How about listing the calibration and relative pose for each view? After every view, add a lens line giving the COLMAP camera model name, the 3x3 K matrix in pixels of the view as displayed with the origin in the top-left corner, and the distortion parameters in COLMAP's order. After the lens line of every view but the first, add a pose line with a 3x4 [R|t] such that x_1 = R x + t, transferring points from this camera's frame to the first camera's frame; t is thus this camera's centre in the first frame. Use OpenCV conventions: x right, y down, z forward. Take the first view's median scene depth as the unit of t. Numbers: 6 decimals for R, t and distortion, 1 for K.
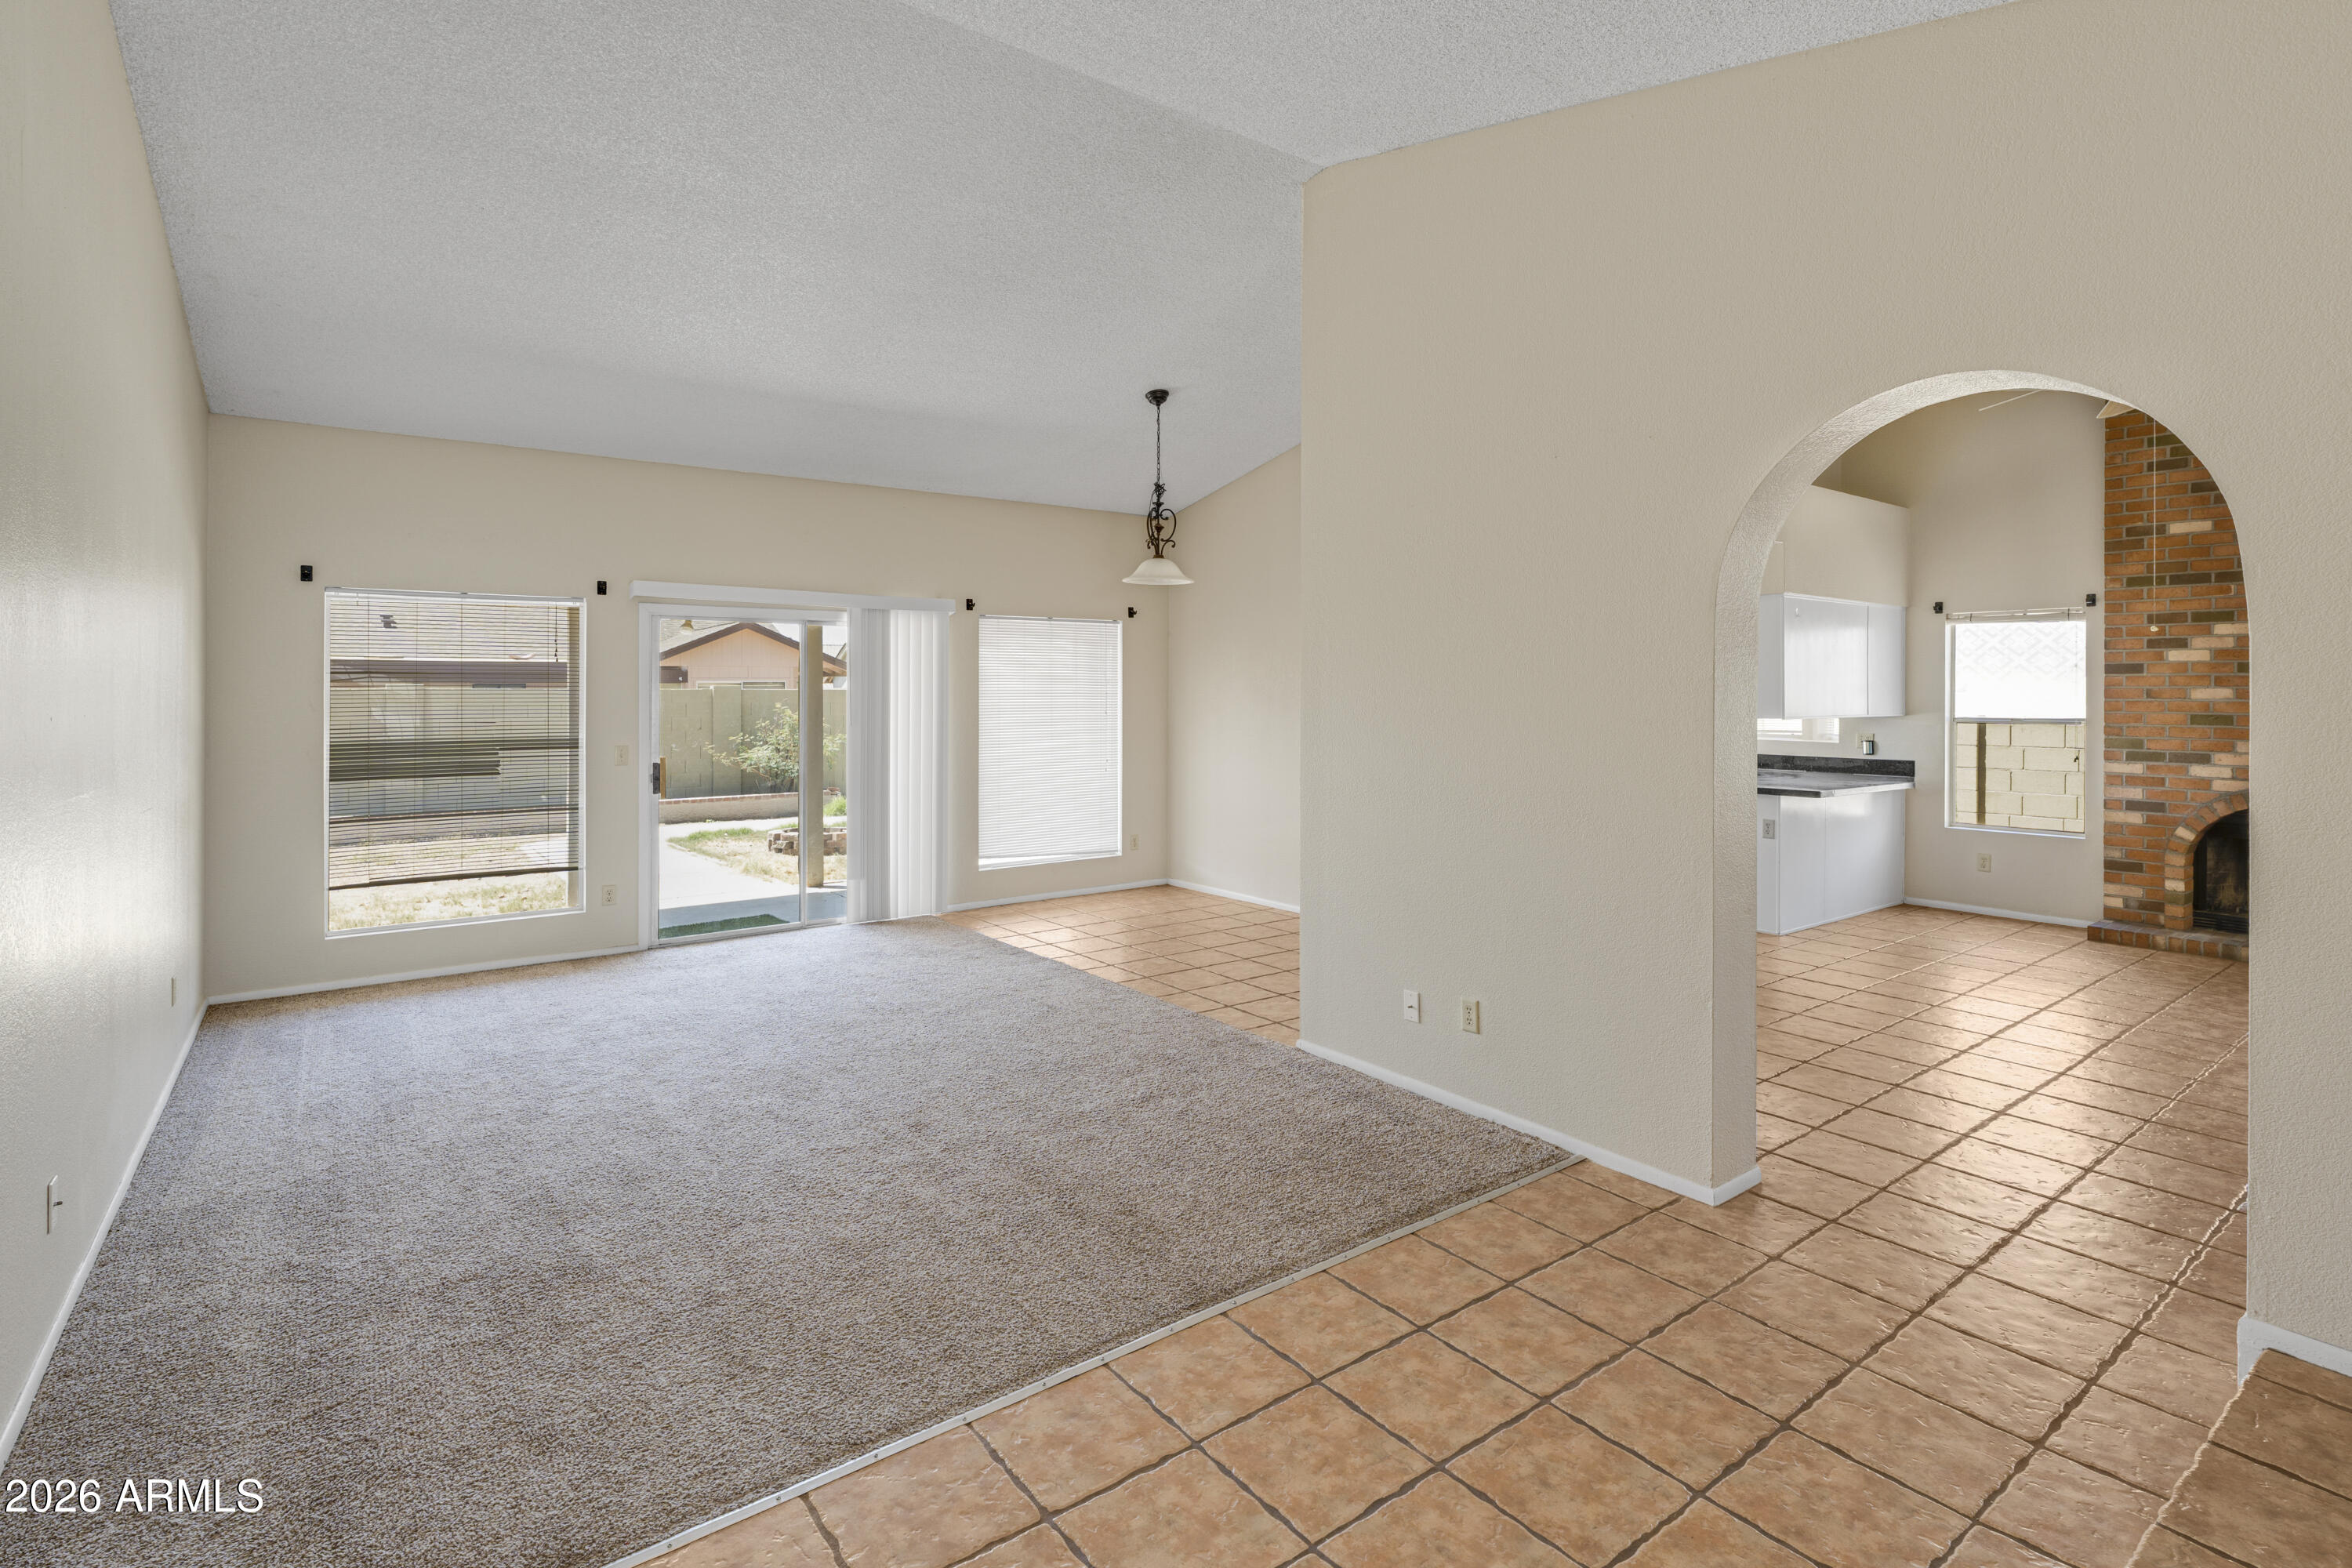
lens RADIAL K [[1111.7, 0, 1171.2], [0, 1111.7, 703.2], [0, 0, 1]] dist [-0.001141, -0.000333]
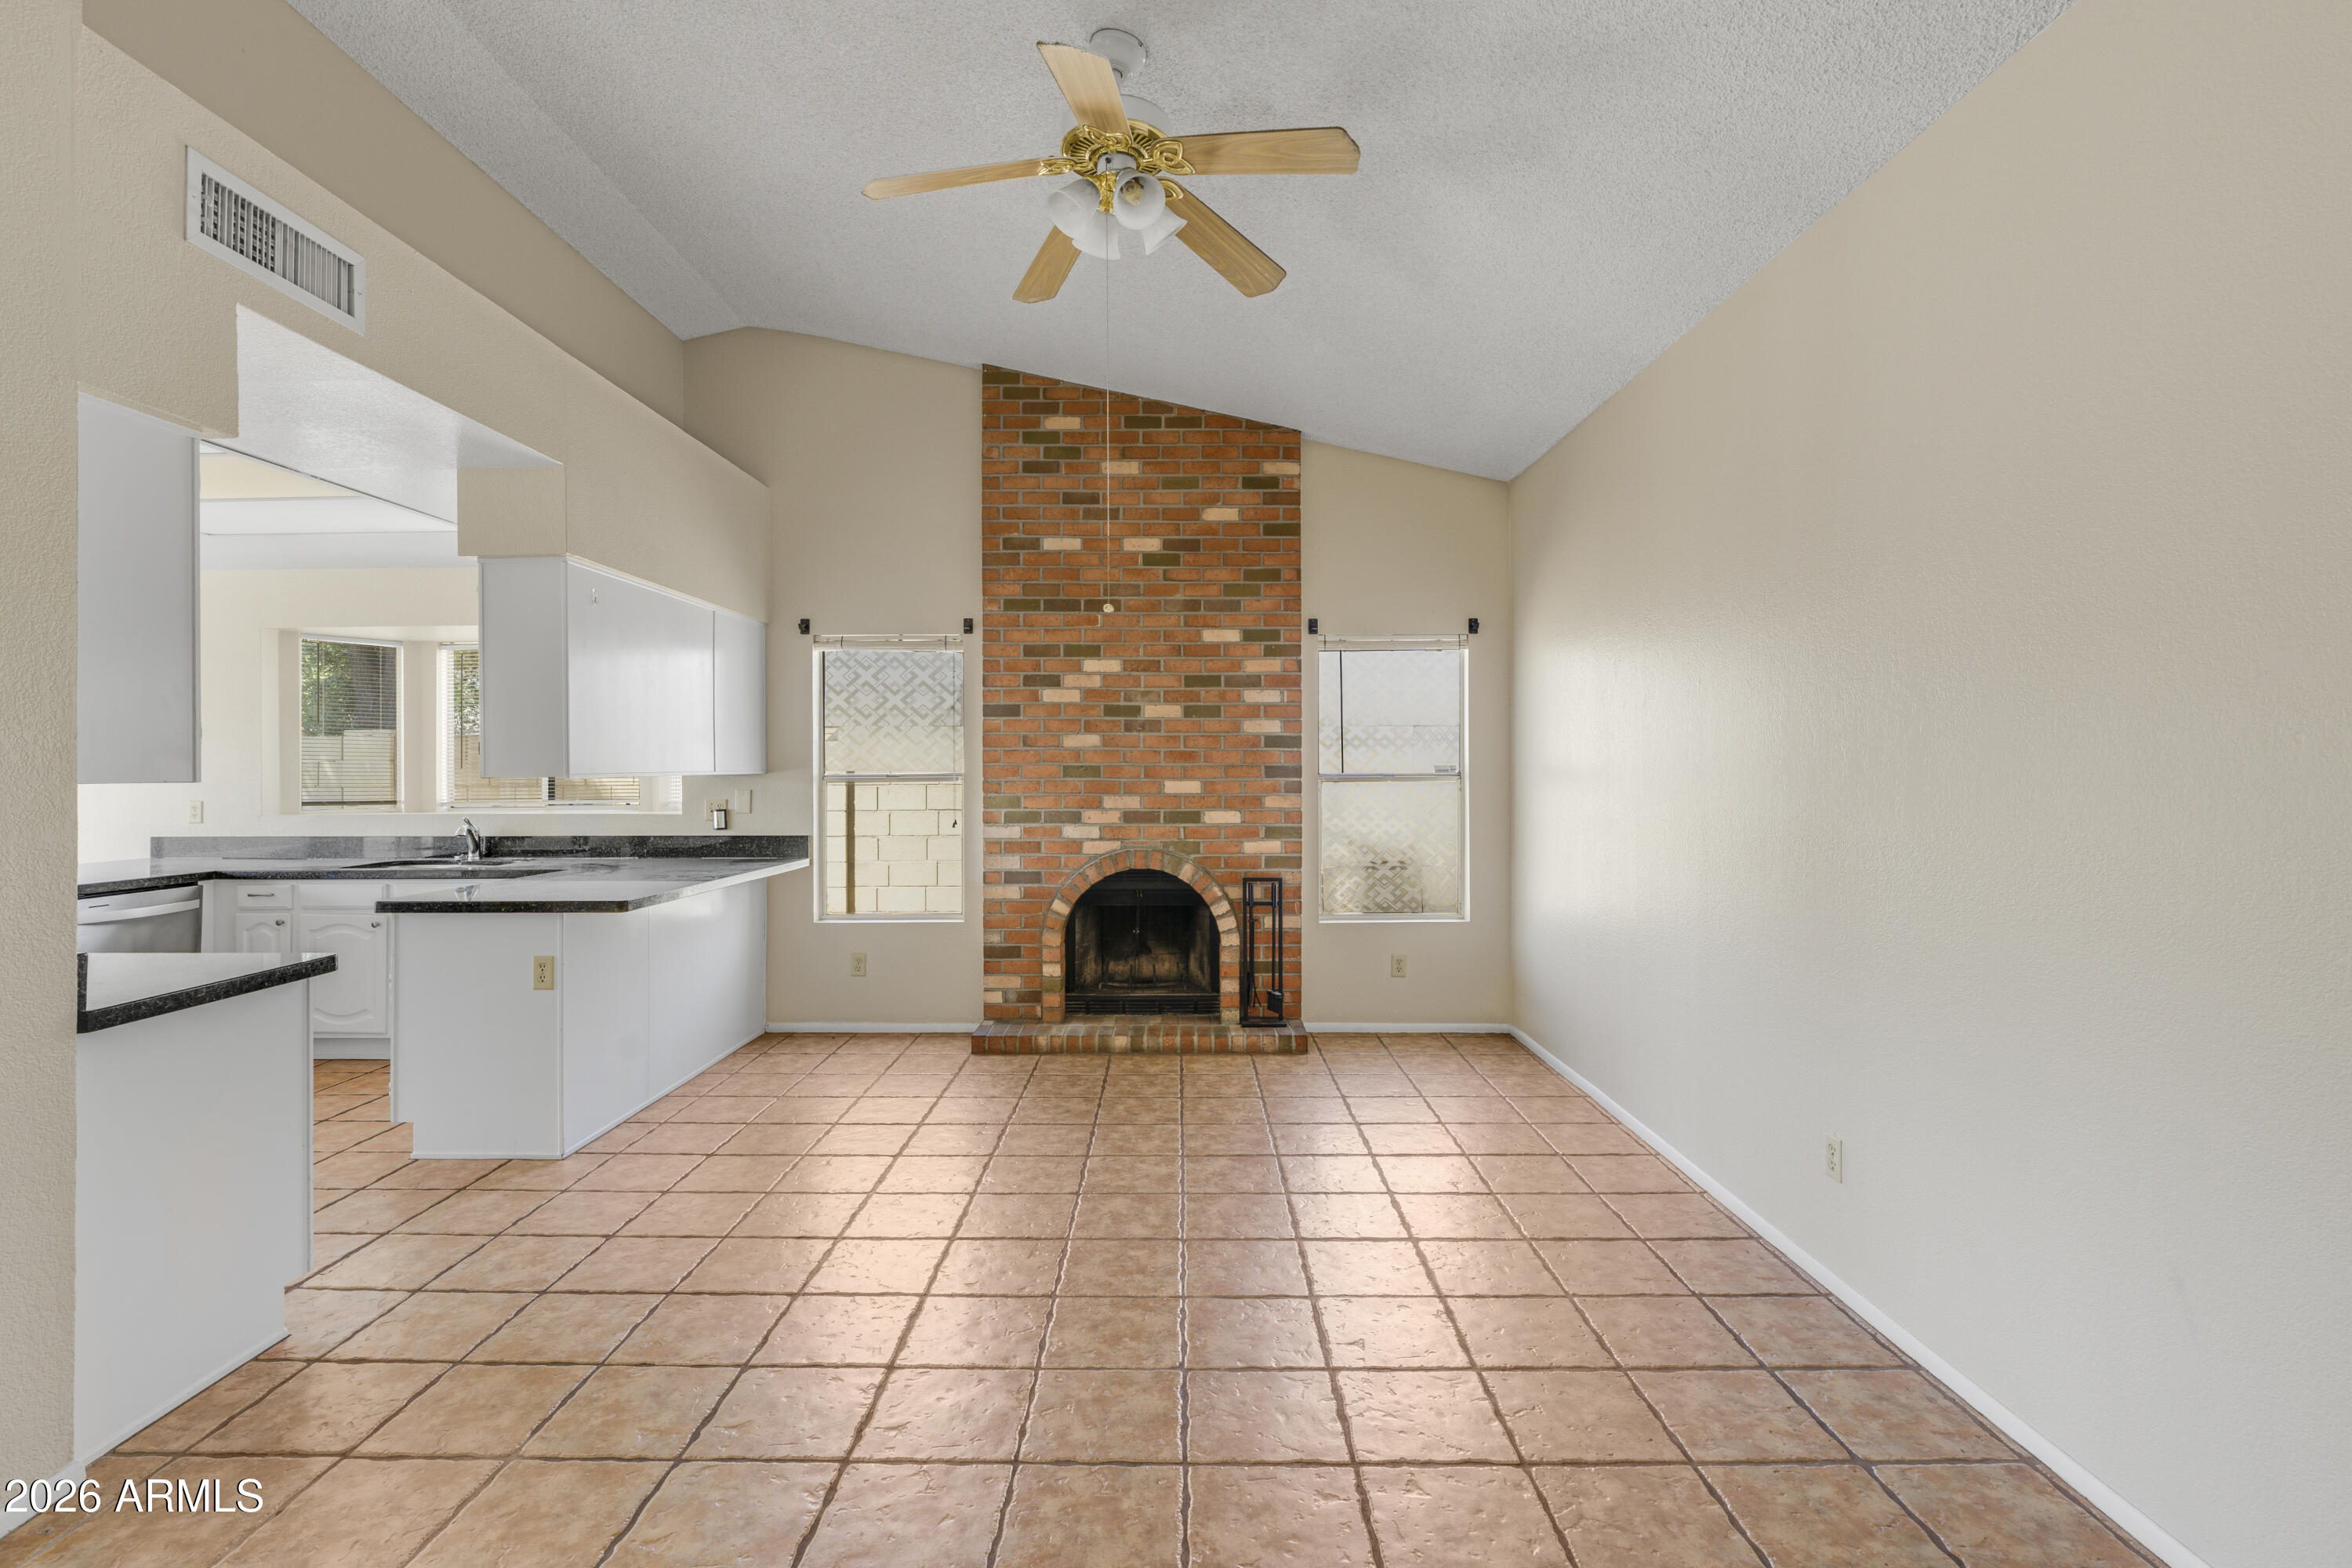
lens RADIAL K [[1096.1, 0, 1166.5], [0, 1096.1, 754.4], [0, 0, 1]] dist [-0.001198, -0.000047]
pose [[0.605499, 0.004612, 0.795833, 0.288018], [0.011374, 0.999831, -0.014449, 0.014113], [-0.795765, 0.017800, 0.605344, 0.413679]]
